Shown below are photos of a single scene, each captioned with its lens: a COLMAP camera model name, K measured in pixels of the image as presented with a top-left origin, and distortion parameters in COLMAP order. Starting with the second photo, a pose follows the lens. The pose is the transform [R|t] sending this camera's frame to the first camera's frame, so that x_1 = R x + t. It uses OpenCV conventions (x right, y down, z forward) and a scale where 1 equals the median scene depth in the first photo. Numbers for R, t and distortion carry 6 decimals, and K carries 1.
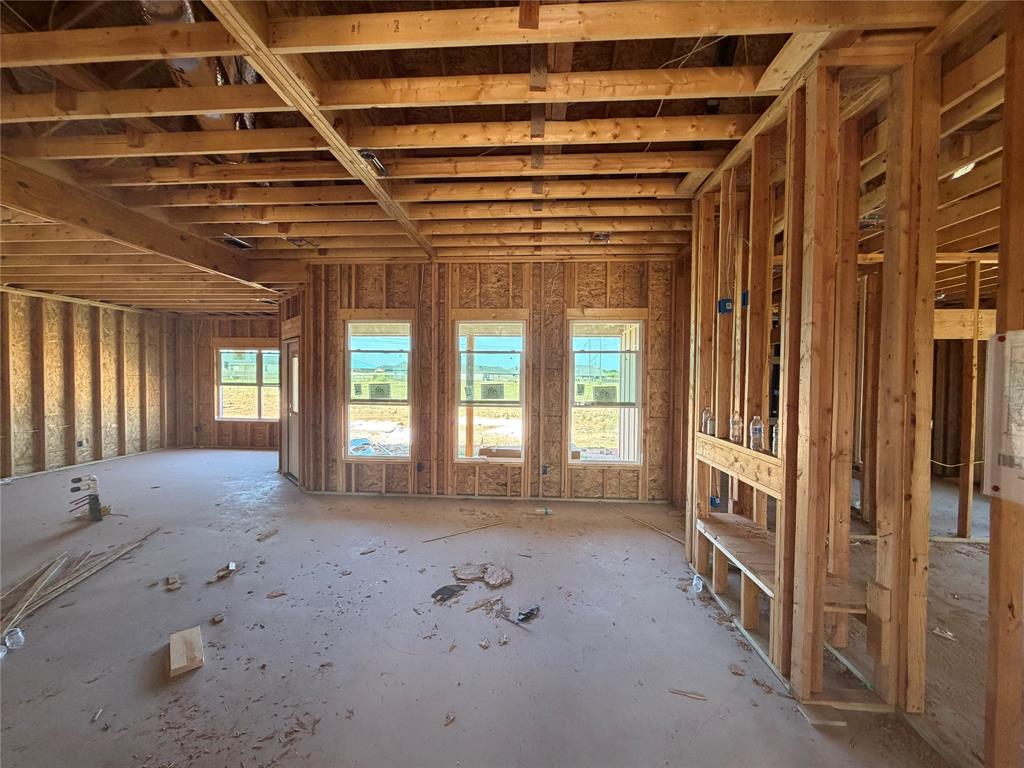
lens RADIAL K [[405.8, 0, 509.3], [0, 405.8, 384.8], [0, 0, 1]] dist [-0.000222, 0.000032]
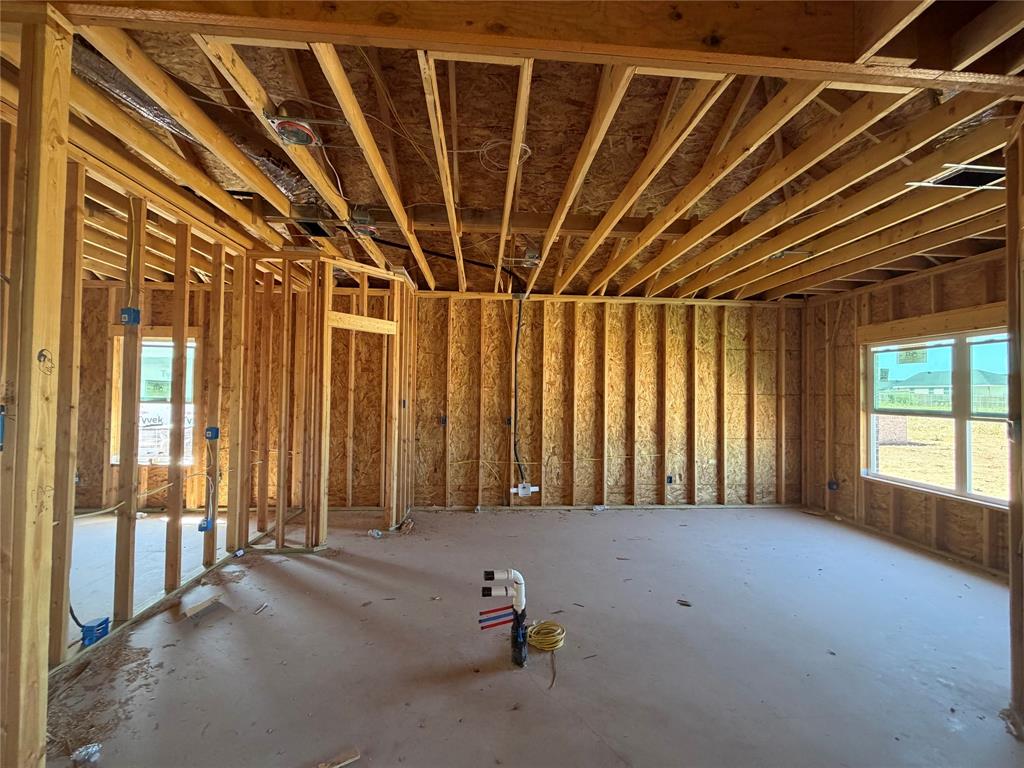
lens RADIAL K [[405.8, 0, 509.0], [0, 405.8, 384.4], [0, 0, 1]] dist [-0.000222, 0.000032]
pose [[0.136302, -0.028462, -0.990258, -0.406359], [-0.033045, 0.998900, -0.033259, -0.004796], [0.990116, 0.037256, 0.135211, 0.750732]]
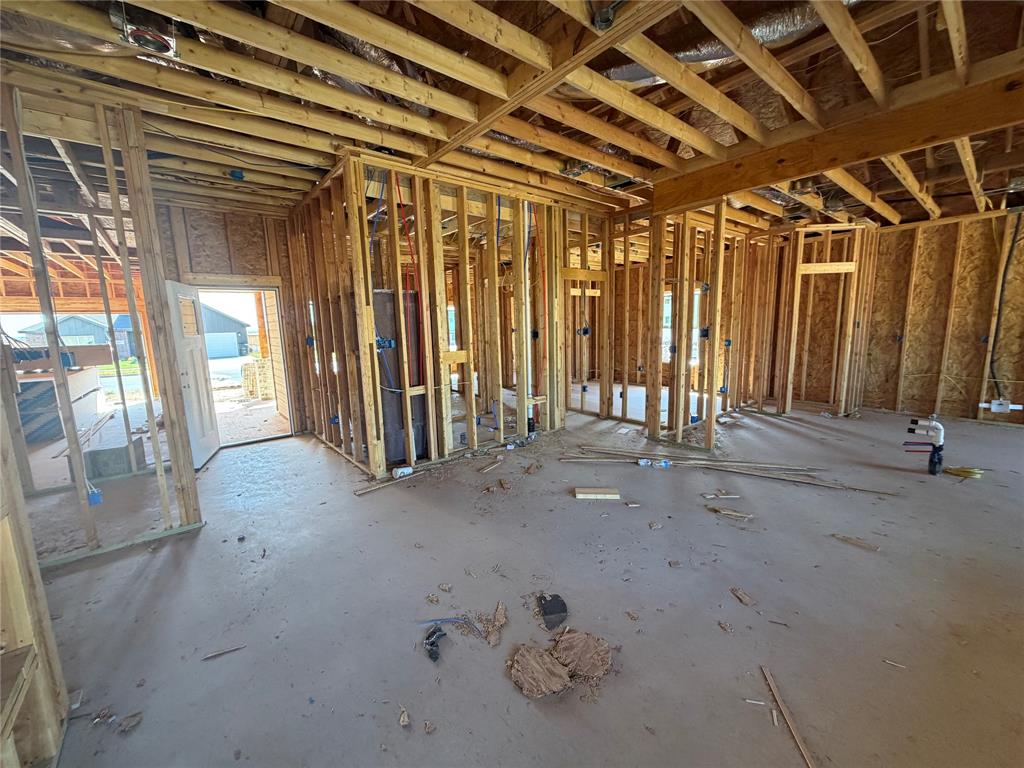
lens RADIAL K [[405.8, 0, 509.8], [0, 405.8, 385.7], [0, 0, 1]] dist [-0.000222, 0.000032]
pose [[-0.728864, 0.115153, -0.674905, 0.204351], [0.007883, 0.987100, 0.159908, -0.006202], [0.684613, 0.111231, -0.720370, 0.817578]]
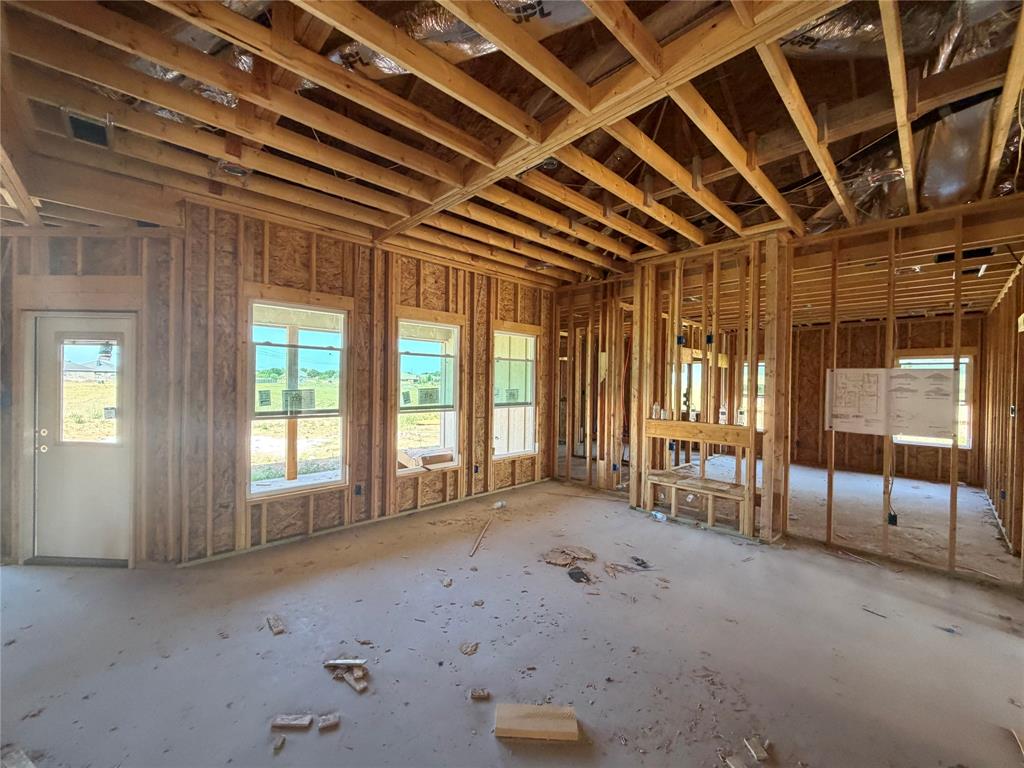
lens RADIAL K [[405.8, 0, 511.1], [0, 405.8, 384.9], [0, 0, 1]] dist [-0.000222, 0.000032]
pose [[0.678442, -0.005762, 0.734631, -0.626629], [0.007006, 0.999975, 0.001373, -0.010347], [-0.734620, 0.004215, 0.678465, 0.212544]]
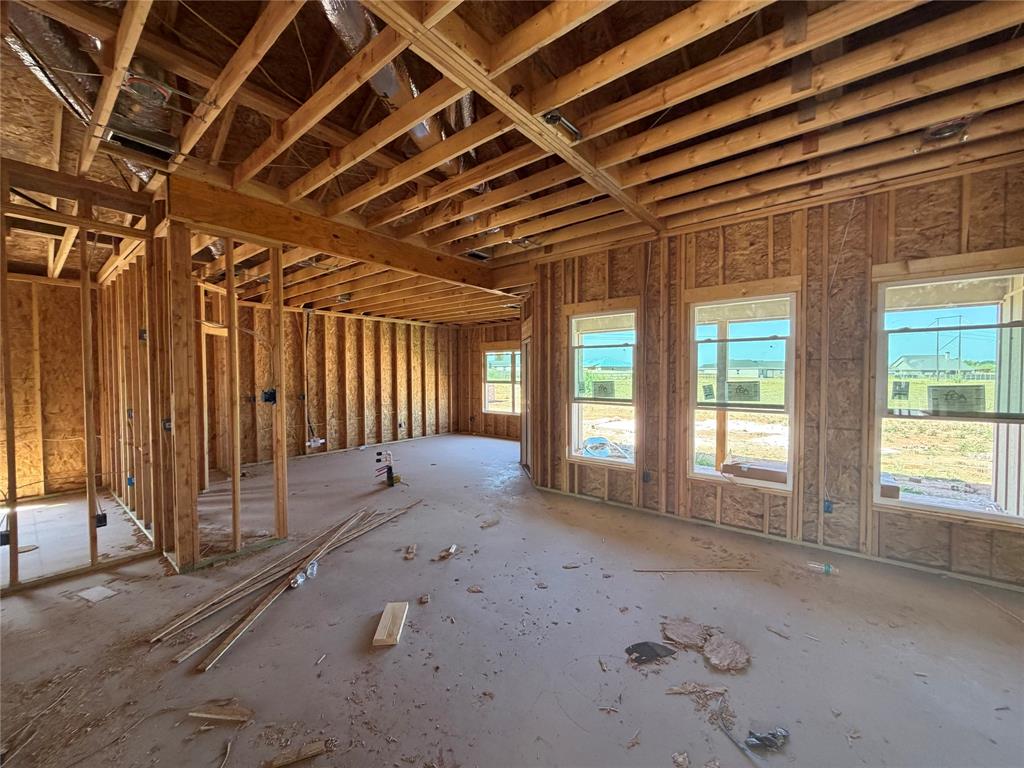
lens RADIAL K [[405.8, 0, 509.4], [0, 405.8, 385.2], [0, 0, 1]] dist [-0.000222, 0.000032]
pose [[0.815686, 0.004784, -0.578475, 0.043644], [-0.001102, 0.999977, 0.006716, 0.000108], [0.578494, -0.004841, 0.815672, 0.127141]]
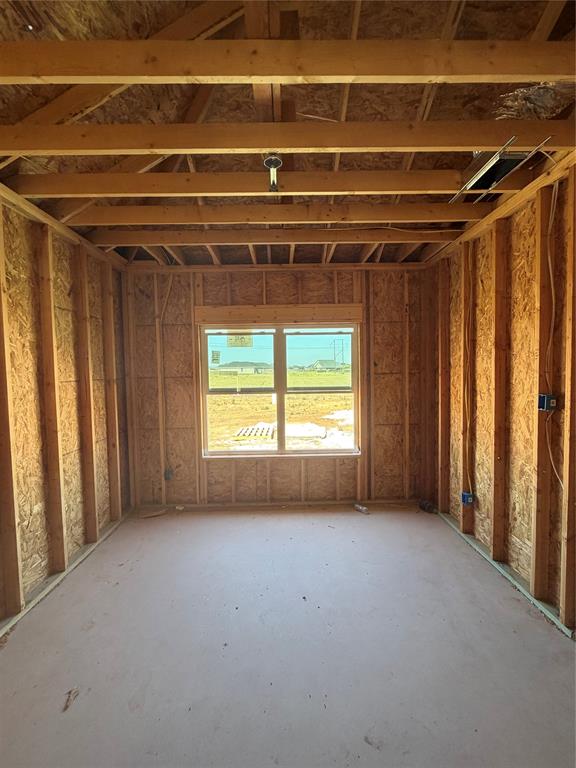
lens RADIAL K [[304.4, 0, 288.0], [0, 304.4, 381.5], [0, 0, 1]] dist [-0.000222, 0.000032]
pose [[0.996196, -0.030457, 0.081648, -1.065992], [0.028974, 0.999394, 0.019285, -0.034145], [-0.082186, -0.016846, 0.996475, 0.970340]]
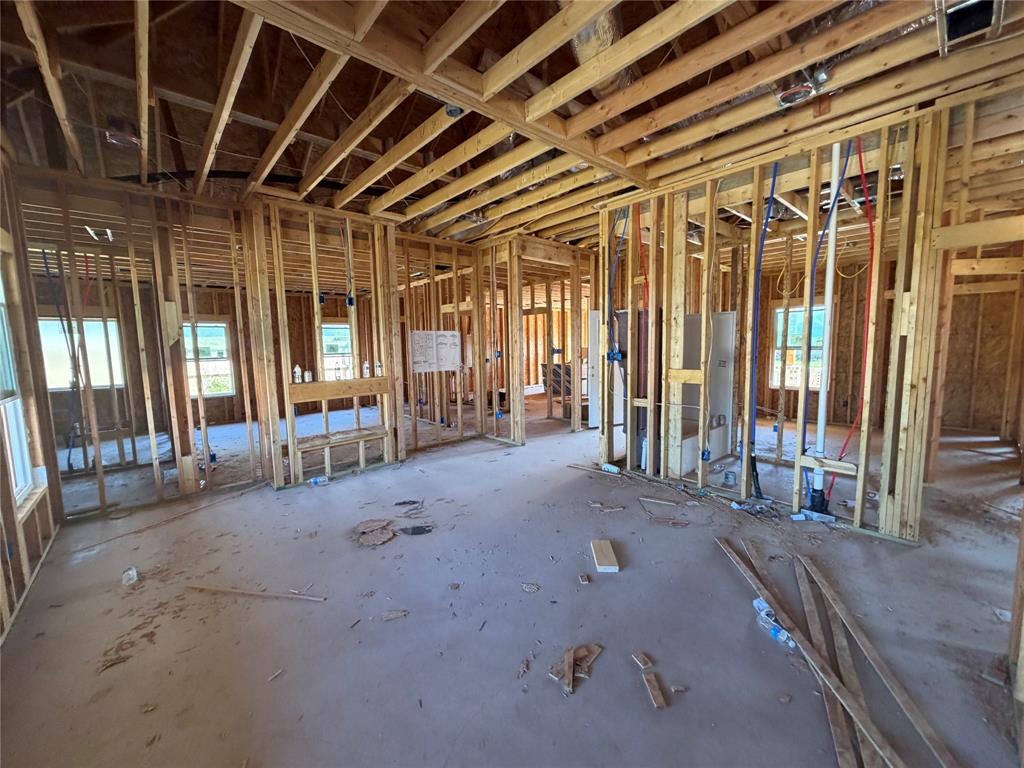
lens RADIAL K [[405.8, 0, 508.1], [0, 405.8, 386.6], [0, 0, 1]] dist [-0.000222, 0.000032]
pose [[-0.712884, -0.070110, 0.697769, -0.631075], [0.027114, 0.991491, 0.127324, -0.018362], [-0.700758, 0.109686, -0.704917, 0.904313]]
